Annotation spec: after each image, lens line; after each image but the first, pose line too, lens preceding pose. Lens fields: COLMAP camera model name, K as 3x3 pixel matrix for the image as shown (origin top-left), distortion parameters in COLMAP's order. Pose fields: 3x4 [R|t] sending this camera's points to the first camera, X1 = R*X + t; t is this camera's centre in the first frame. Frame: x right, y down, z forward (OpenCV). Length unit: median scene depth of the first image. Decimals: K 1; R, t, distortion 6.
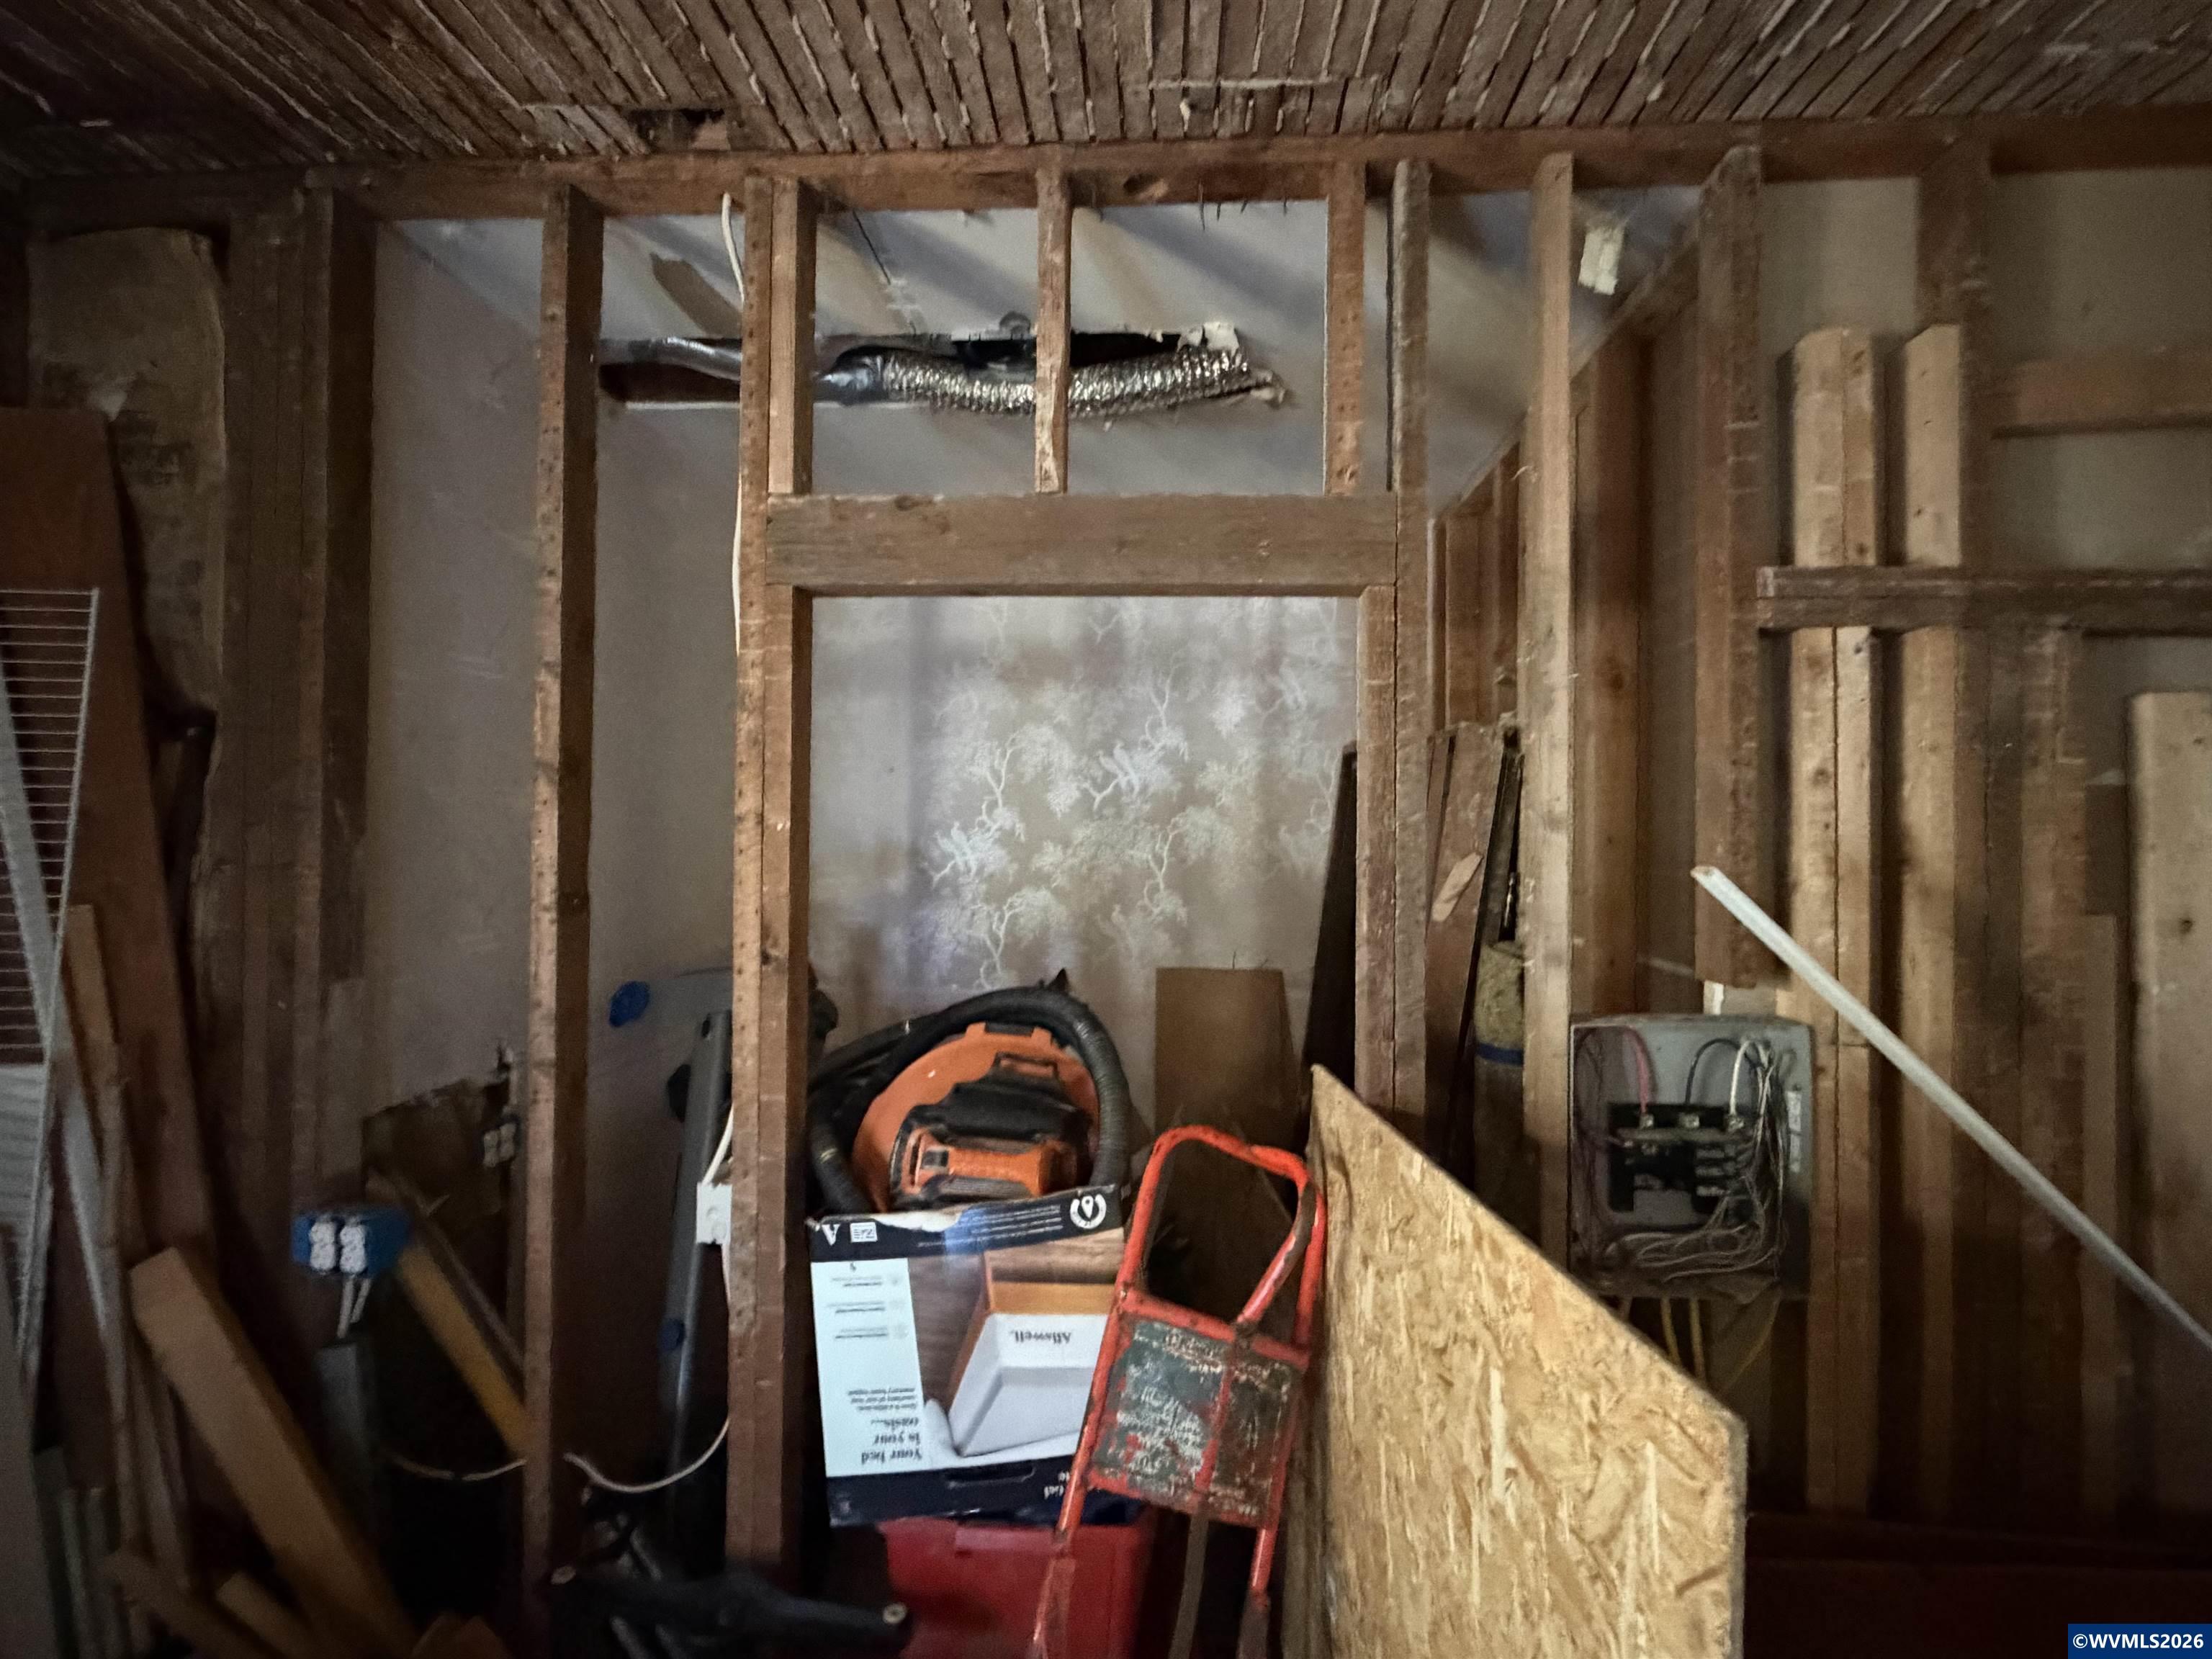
lens RADIAL K [[1035.2, 0, 1110.4], [0, 1035.2, 821.9], [0, 0, 1]] dist [0.000672, -0.000359]
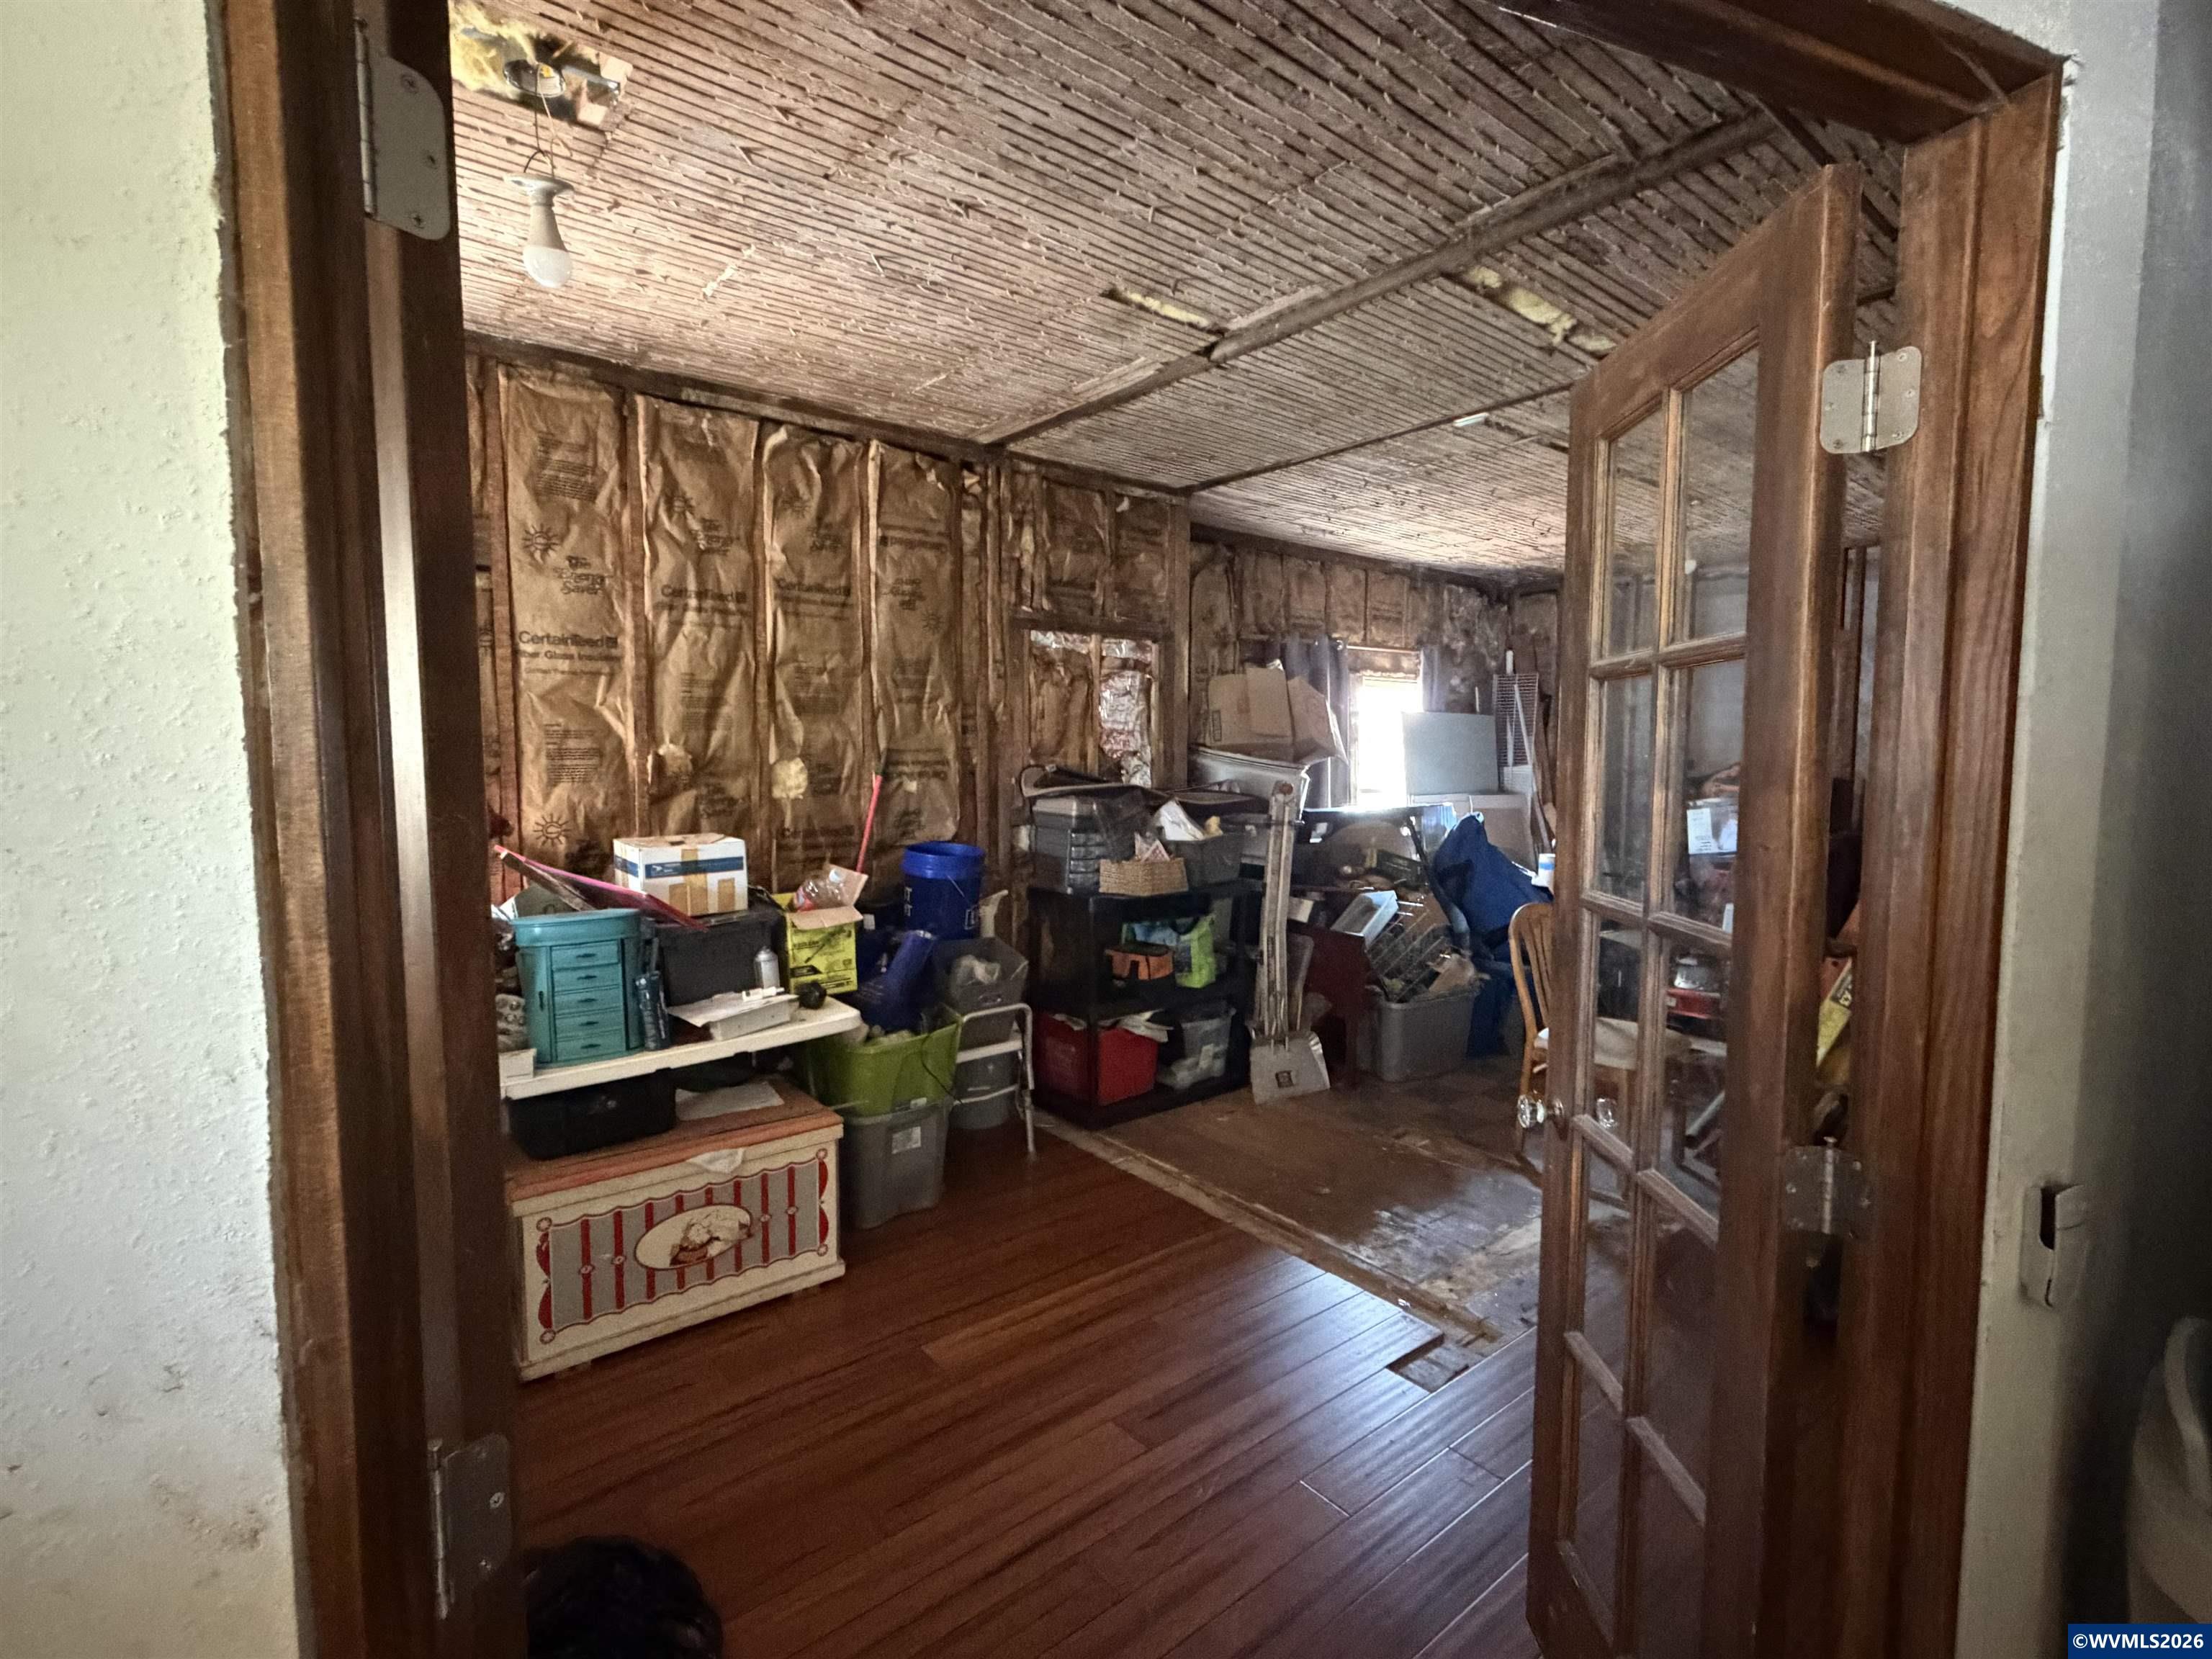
lens RADIAL K [[1035.2, 0, 1111.4], [0, 1035.2, 830.2], [0, 0, 1]] dist [0.000672, -0.000359]
pose [[0.661298, 0.046970, -0.748652, 1.489966], [0.013374, 0.997141, 0.074374, 0.134201], [0.750004, -0.059196, 0.658779, -4.021572]]
